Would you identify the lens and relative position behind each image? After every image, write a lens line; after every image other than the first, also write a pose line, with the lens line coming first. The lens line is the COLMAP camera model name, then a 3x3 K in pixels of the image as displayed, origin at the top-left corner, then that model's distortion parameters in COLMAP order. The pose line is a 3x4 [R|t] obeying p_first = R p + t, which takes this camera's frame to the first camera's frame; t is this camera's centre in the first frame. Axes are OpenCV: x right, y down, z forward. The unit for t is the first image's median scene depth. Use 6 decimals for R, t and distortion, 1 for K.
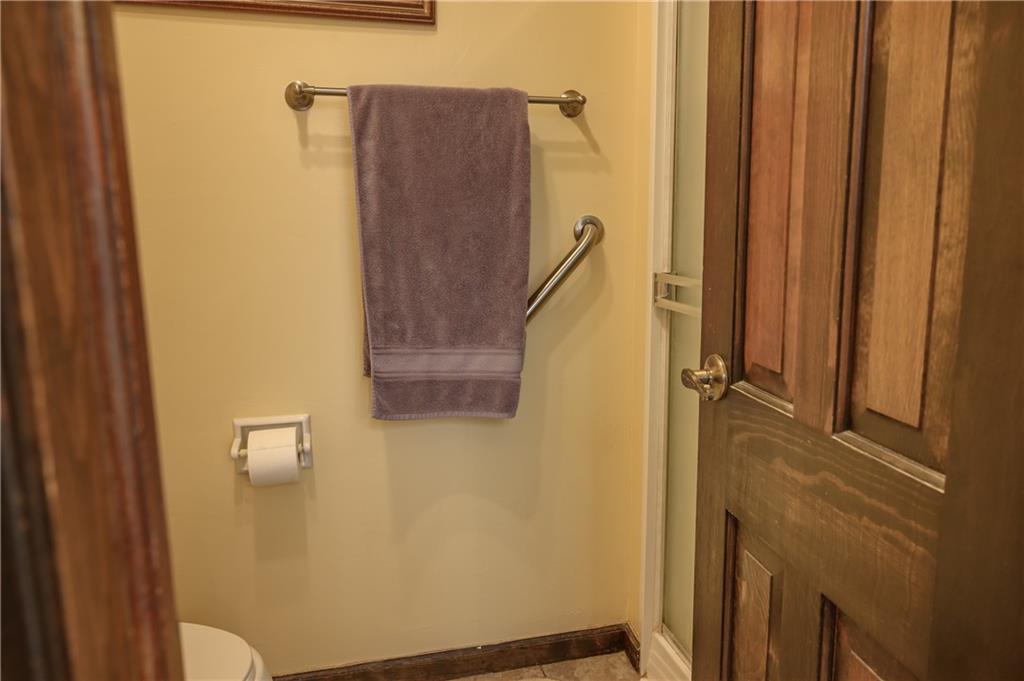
lens RADIAL K [[689.7, 0, 508.6], [0, 689.7, 339.3], [0, 0, 1]] dist [-0.005723, 0.006790]
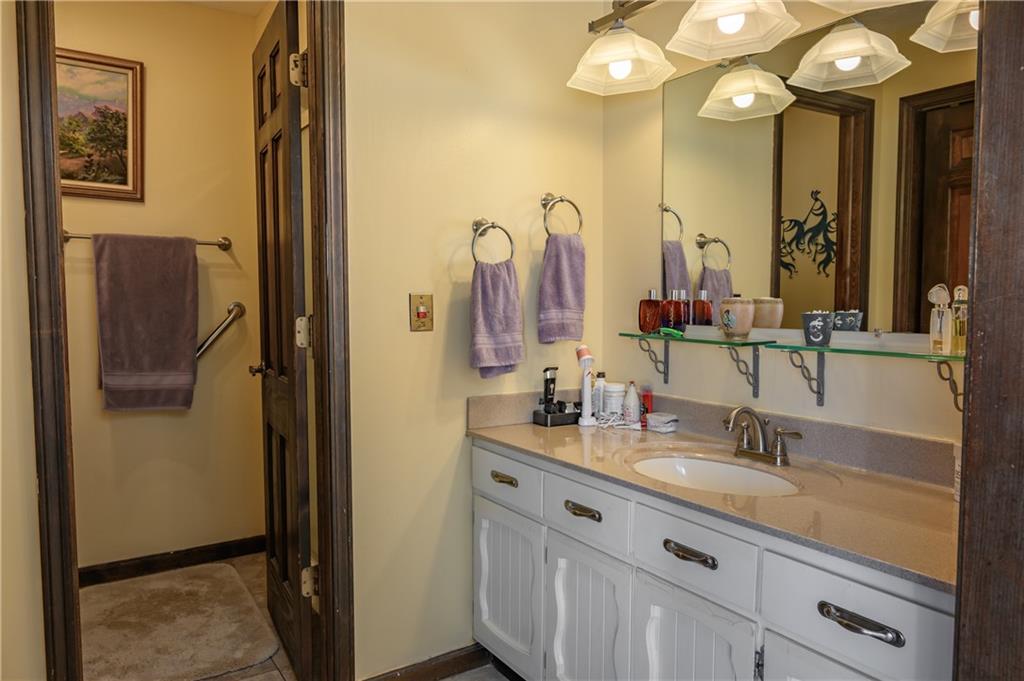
lens RADIAL K [[689.7, 0, 508.6], [0, 689.7, 339.3], [0, 0, 1]] dist [-0.005723, 0.006790]
pose [[0.939351, -0.005900, 0.342906, 0.184060], [0.043111, 0.993952, -0.100995, 0.154911], [-0.340236, 0.109653, 0.933925, -1.073480]]
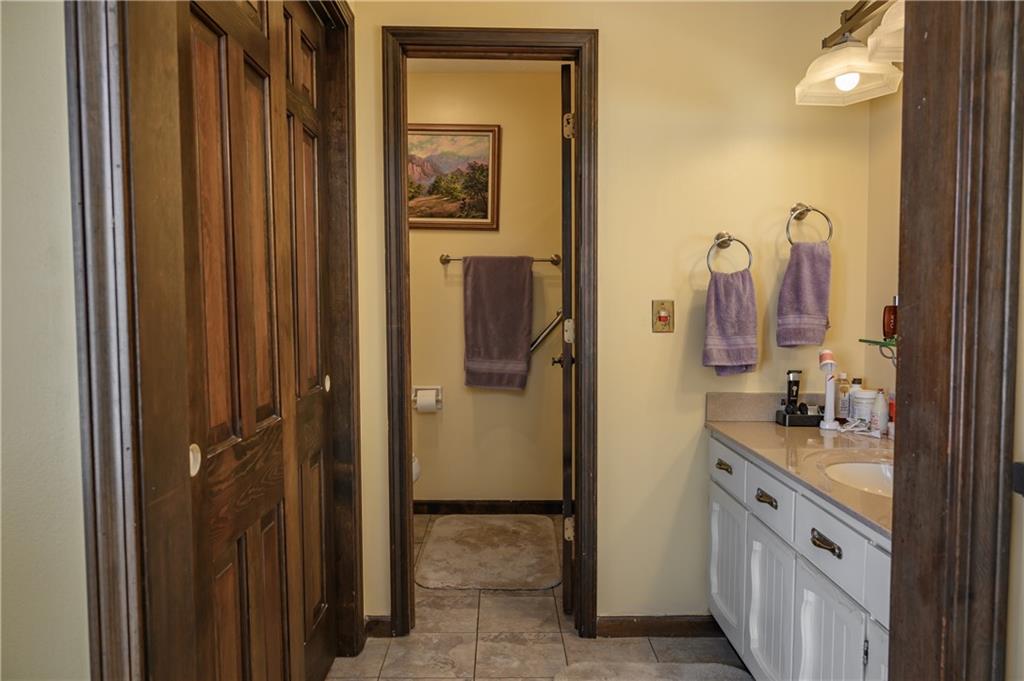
lens RADIAL K [[689.7, 0, 508.6], [0, 689.7, 339.3], [0, 0, 1]] dist [-0.005723, 0.006790]
pose [[0.973494, 0.024537, -0.227394, 0.505377], [-0.049228, 0.993405, -0.103556, 0.192022], [0.223353, 0.112006, 0.968281, -1.364962]]
